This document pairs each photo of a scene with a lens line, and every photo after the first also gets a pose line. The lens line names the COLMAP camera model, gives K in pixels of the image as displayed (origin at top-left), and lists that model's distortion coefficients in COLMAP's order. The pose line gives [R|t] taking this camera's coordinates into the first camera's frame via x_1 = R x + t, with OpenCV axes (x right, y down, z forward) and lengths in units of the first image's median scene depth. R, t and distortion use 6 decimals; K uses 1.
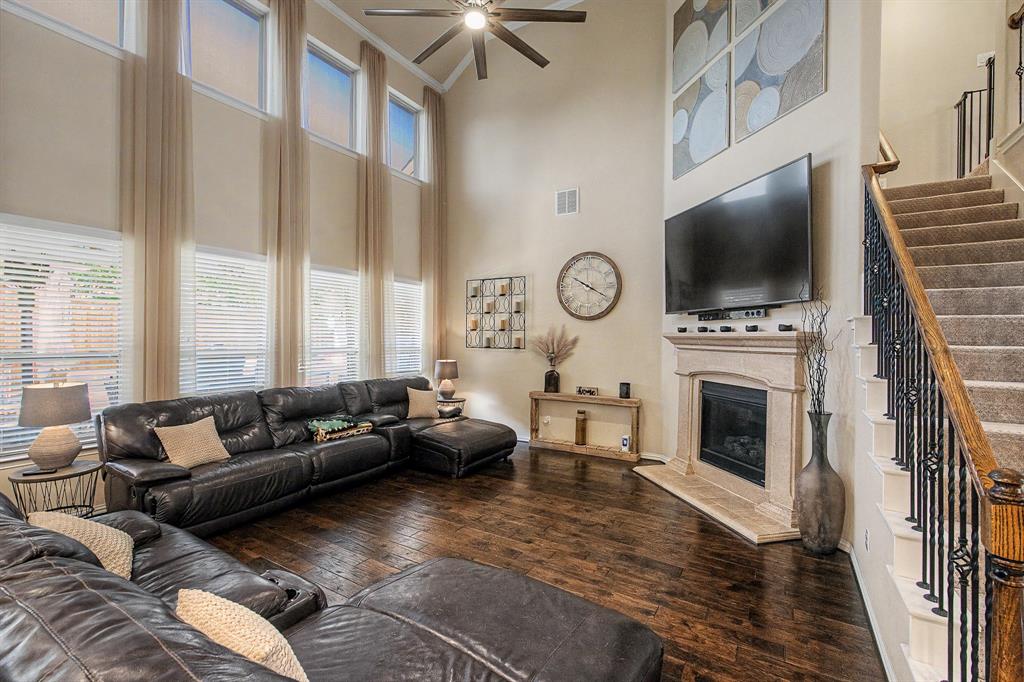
lens RADIAL K [[449.5, 0, 512.0], [0, 449.5, 341.0], [0, 0, 1]] dist [-0.001845, -0.000048]
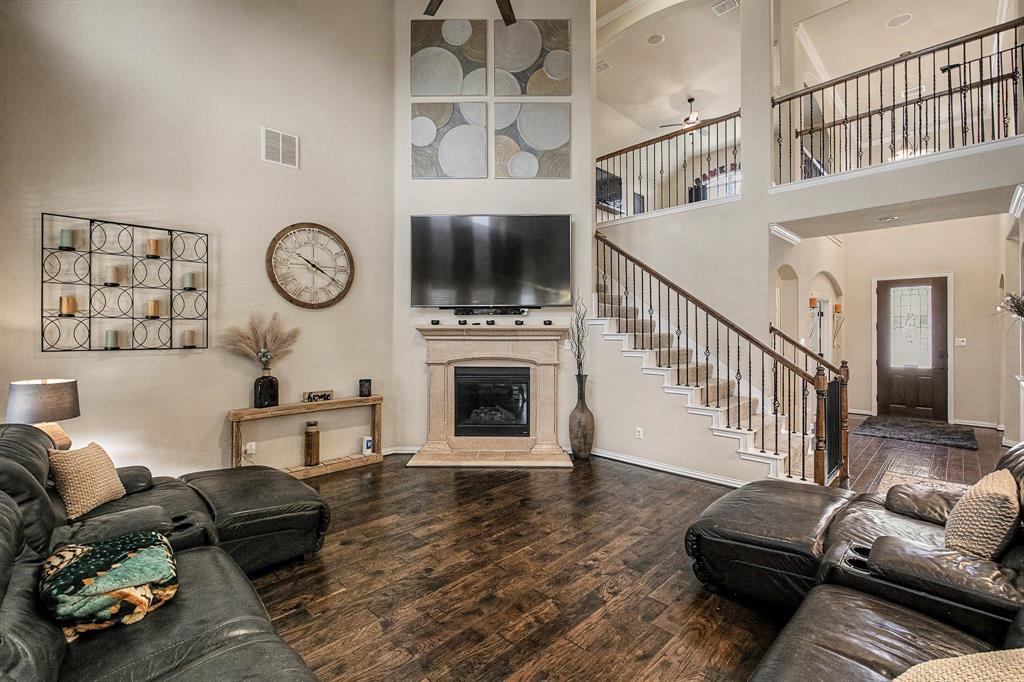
lens RADIAL K [[445.7, 0, 524.8], [0, 445.7, 329.9], [0, 0, 1]] dist [-0.001886, 0.000005]
pose [[0.226214, -0.005680, 0.974061, -0.534967], [0.008052, 0.999960, 0.003961, -0.008051], [-0.974044, 0.006947, 0.226251, 0.464484]]
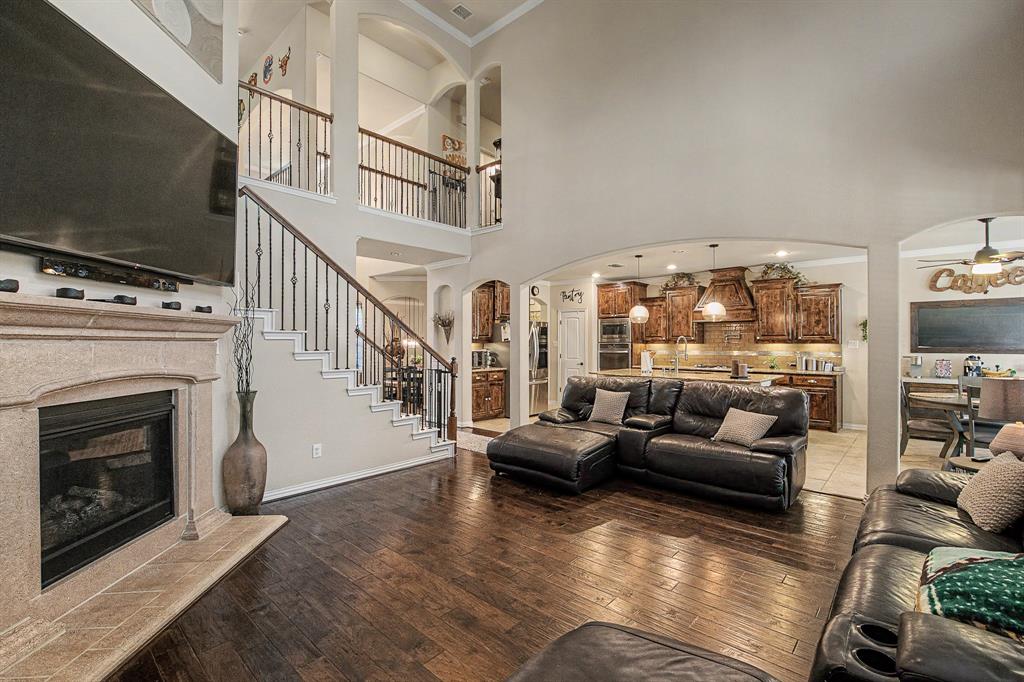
lens RADIAL K [[449.5, 0, 512.0], [0, 449.5, 341.0], [0, 0, 1]] dist [-0.001845, -0.000048]
pose [[-0.981298, -0.008922, 0.192290, -0.090459], [-0.007531, 0.999940, 0.007964, 0.012320], [-0.192350, 0.006367, -0.981306, 1.093838]]
